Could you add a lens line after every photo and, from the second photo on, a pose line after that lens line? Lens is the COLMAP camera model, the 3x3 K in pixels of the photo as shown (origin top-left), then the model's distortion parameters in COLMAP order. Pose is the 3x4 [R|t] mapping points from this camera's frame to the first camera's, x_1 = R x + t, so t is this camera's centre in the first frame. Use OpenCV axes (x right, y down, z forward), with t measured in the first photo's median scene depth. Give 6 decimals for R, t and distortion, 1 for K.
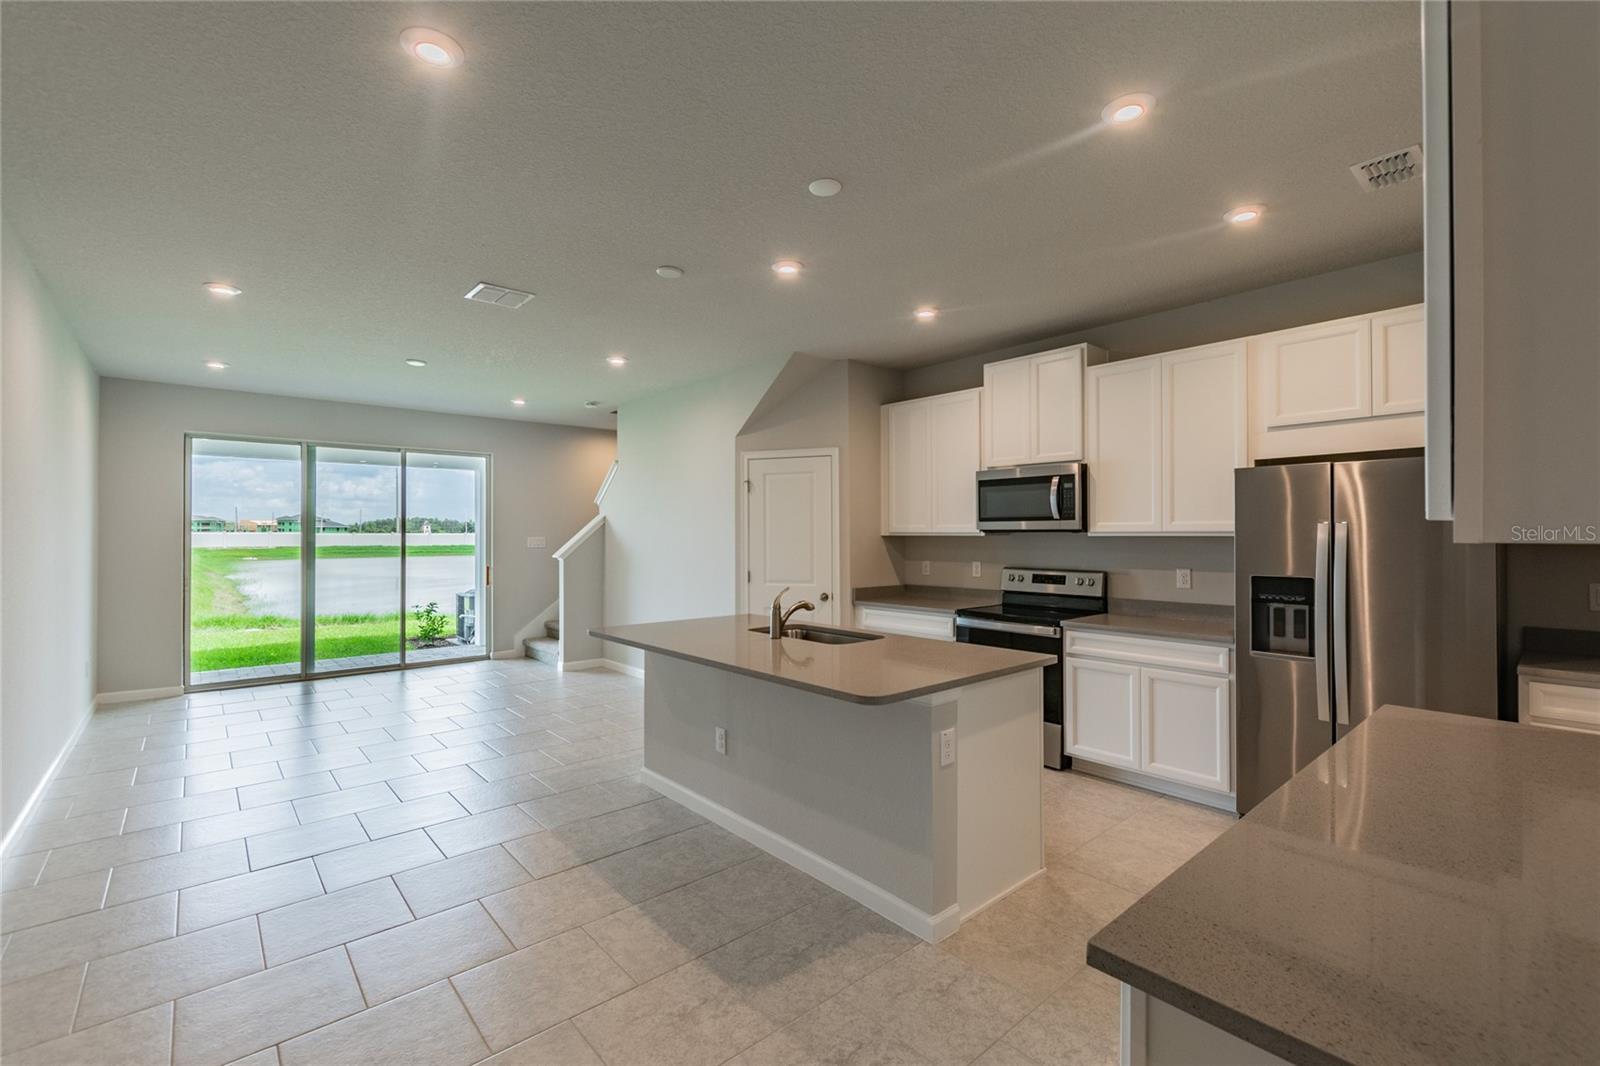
lens RADIAL K [[699.6, 0, 800.5], [0, 699.6, 527.7], [0, 0, 1]] dist [0.004522, -0.002349]
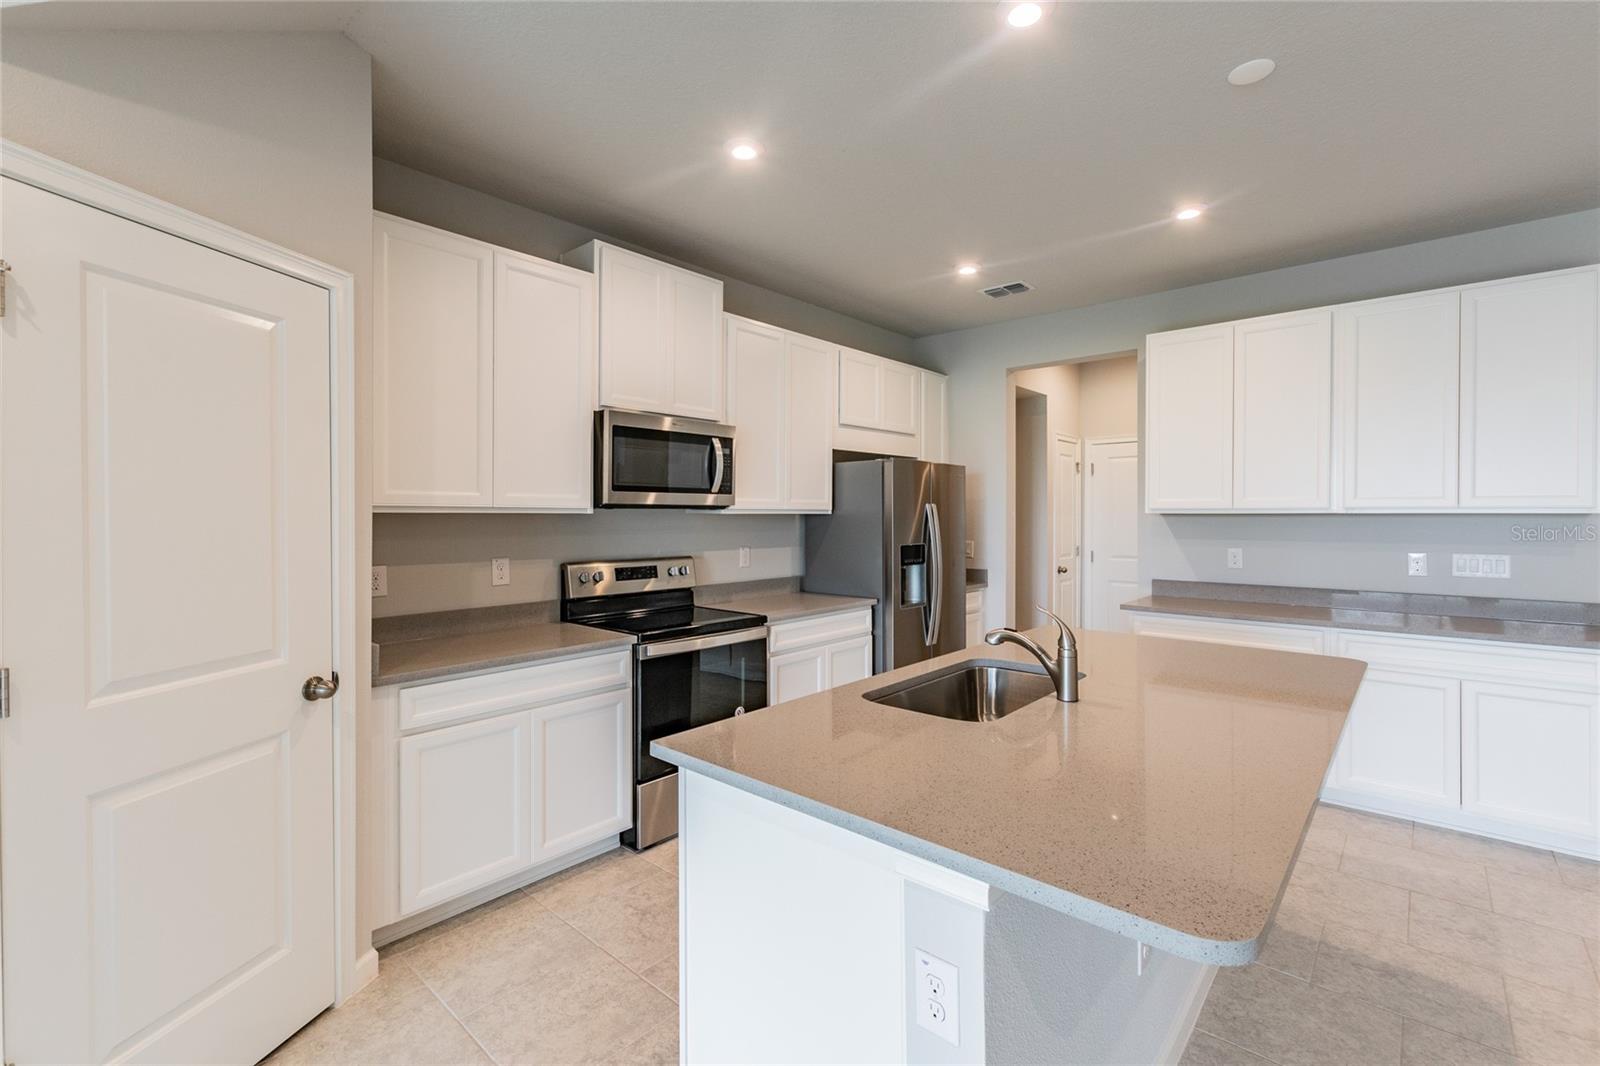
lens RADIAL K [[699.6, 0, 801.4], [0, 699.6, 520.3], [0, 0, 1]] dist [0.004522, -0.002349]
pose [[-0.133064, -0.002182, 0.991105, -0.391587], [-0.005244, 0.999985, 0.001497, 0.016217], [-0.991094, -0.004998, -0.133073, 0.922005]]
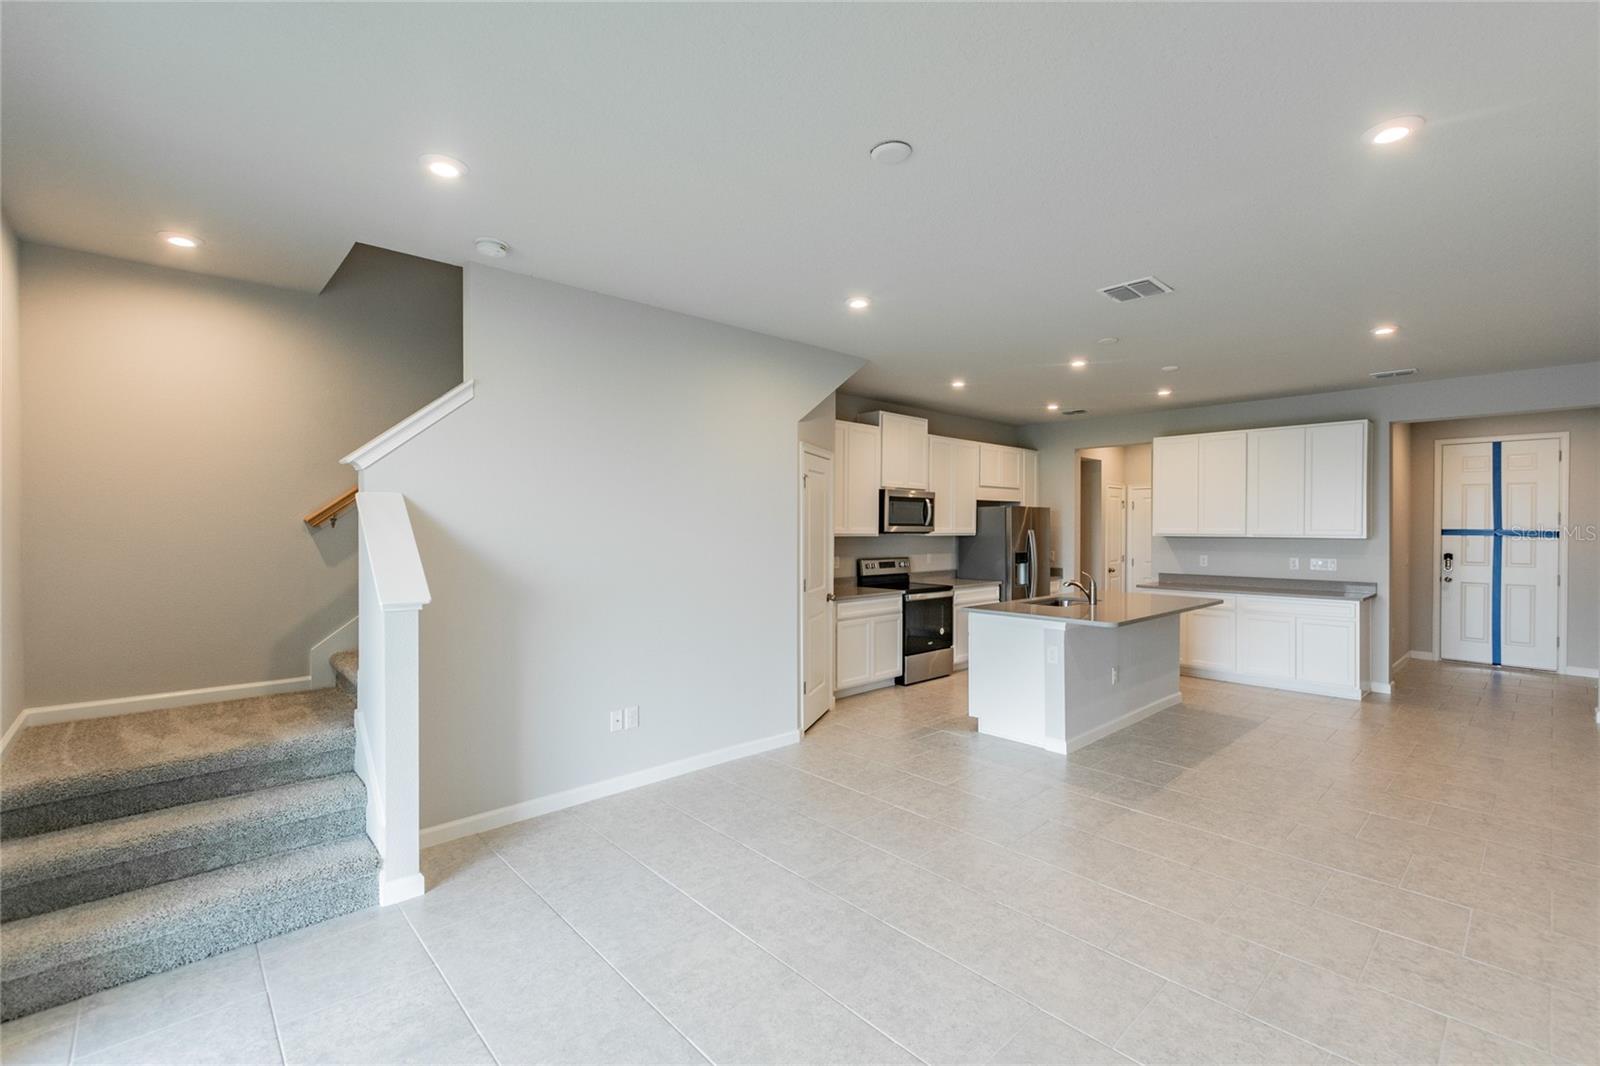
lens RADIAL K [[699.6, 0, 801.8], [0, 699.6, 533.5], [0, 0, 1]] dist [0.004522, -0.002349]
pose [[-0.041411, -0.003932, 0.999134, -1.126352], [-0.009518, 0.999948, 0.003540, 0.003072], [-0.999097, -0.009363, -0.041447, 1.237766]]
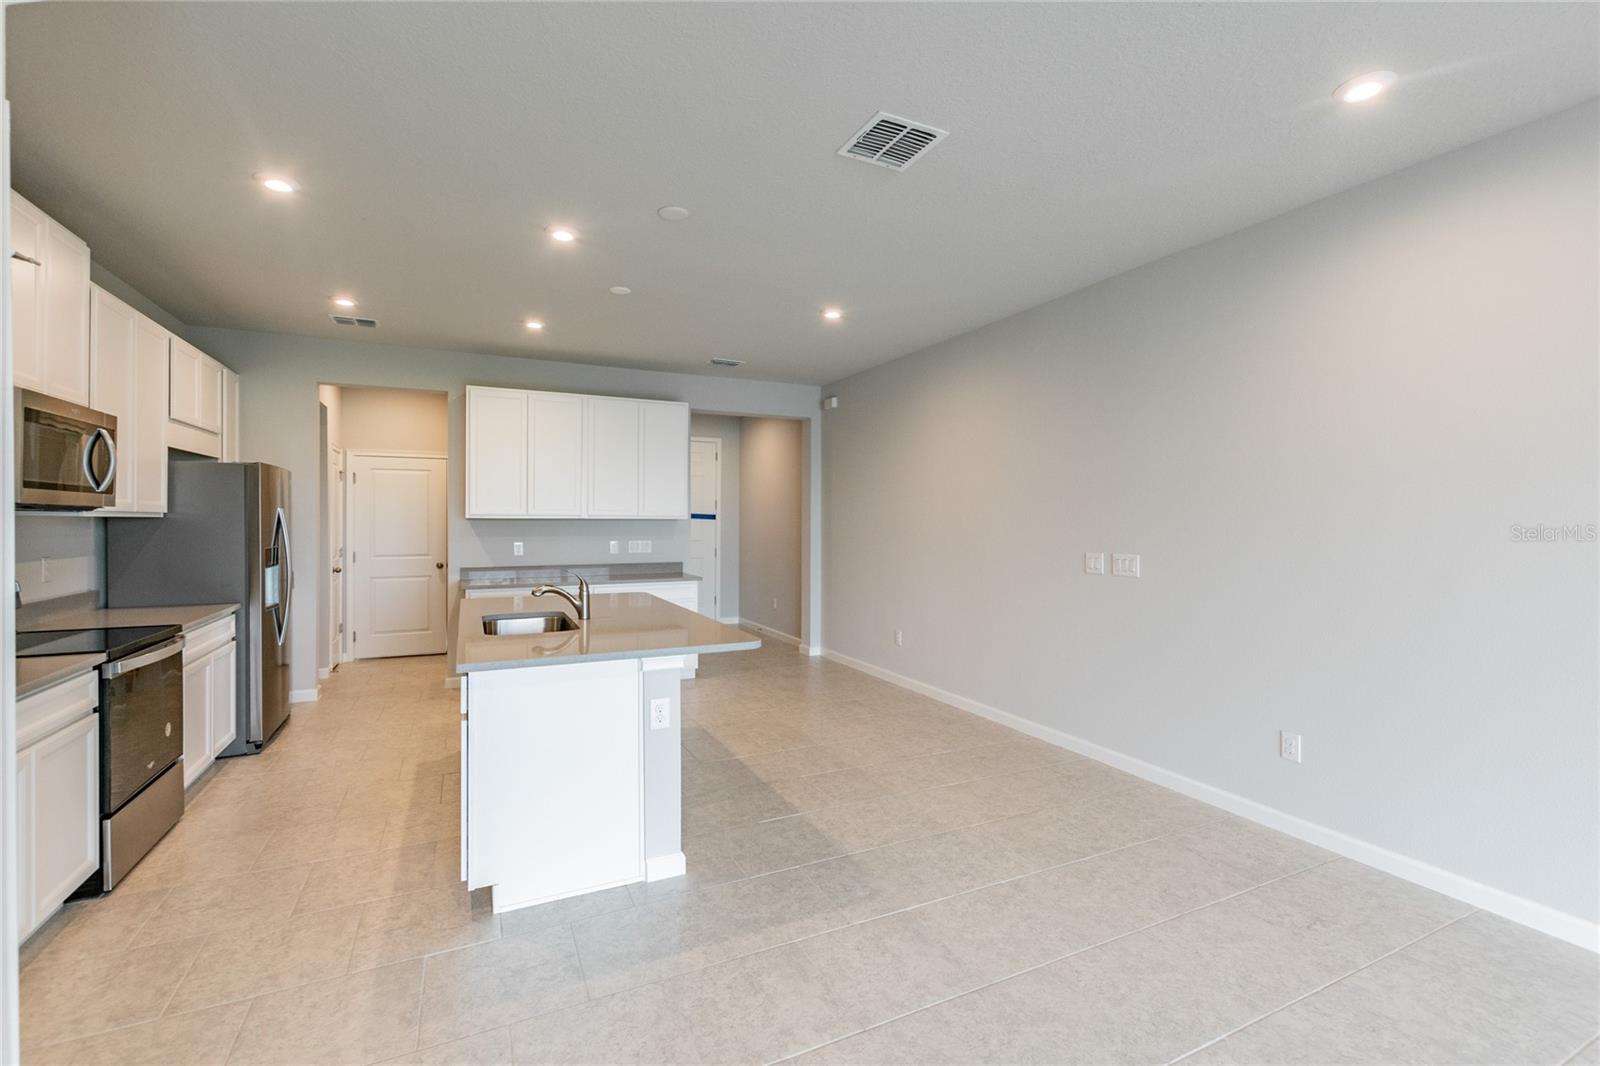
lens RADIAL K [[699.6, 0, 812.9], [0, 699.6, 526.4], [0, 0, 1]] dist [0.004522, -0.002349]
pose [[-0.968571, 0.001814, 0.248732, -0.434620], [0.001970, 0.999998, 0.000380, 0.021047], [-0.248731, 0.000859, -0.968572, 1.362159]]
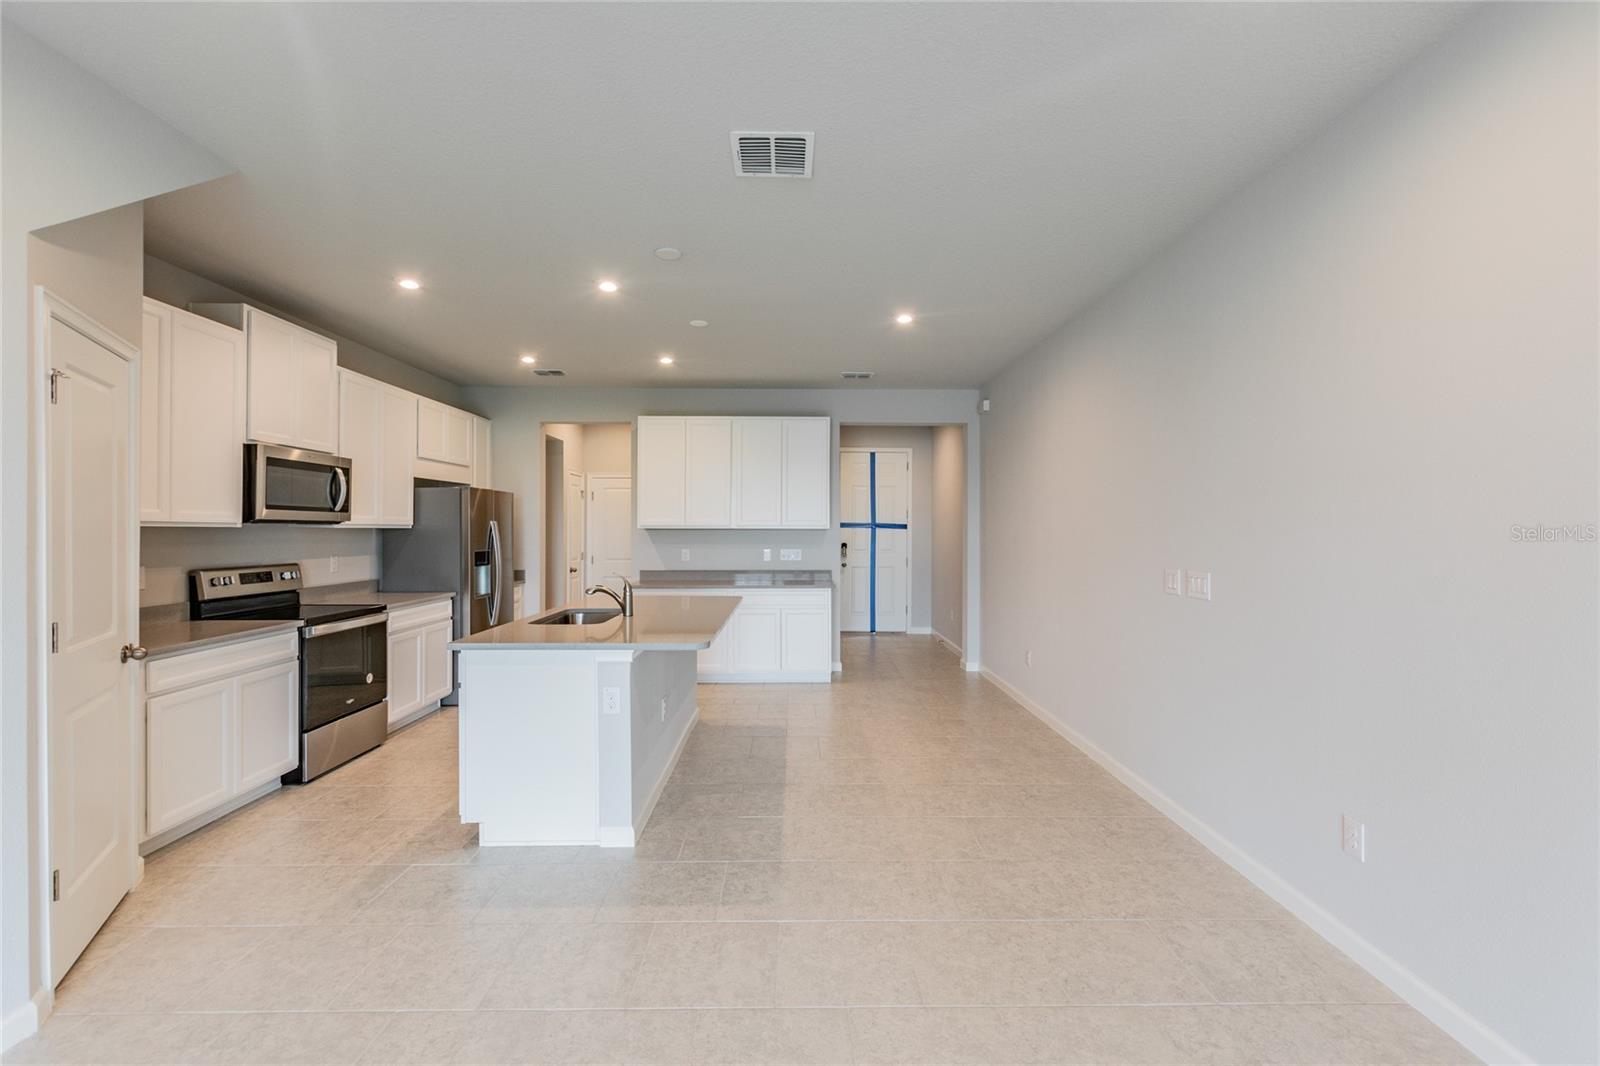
lens RADIAL K [[699.6, 0, 809.1], [0, 699.6, 529.9], [0, 0, 1]] dist [0.004522, -0.002349]
pose [[-0.771156, 0.005083, 0.636625, -0.720420], [-0.000526, 0.999963, -0.008622, 0.021496], [-0.636646, -0.006984, -0.771125, 1.226969]]
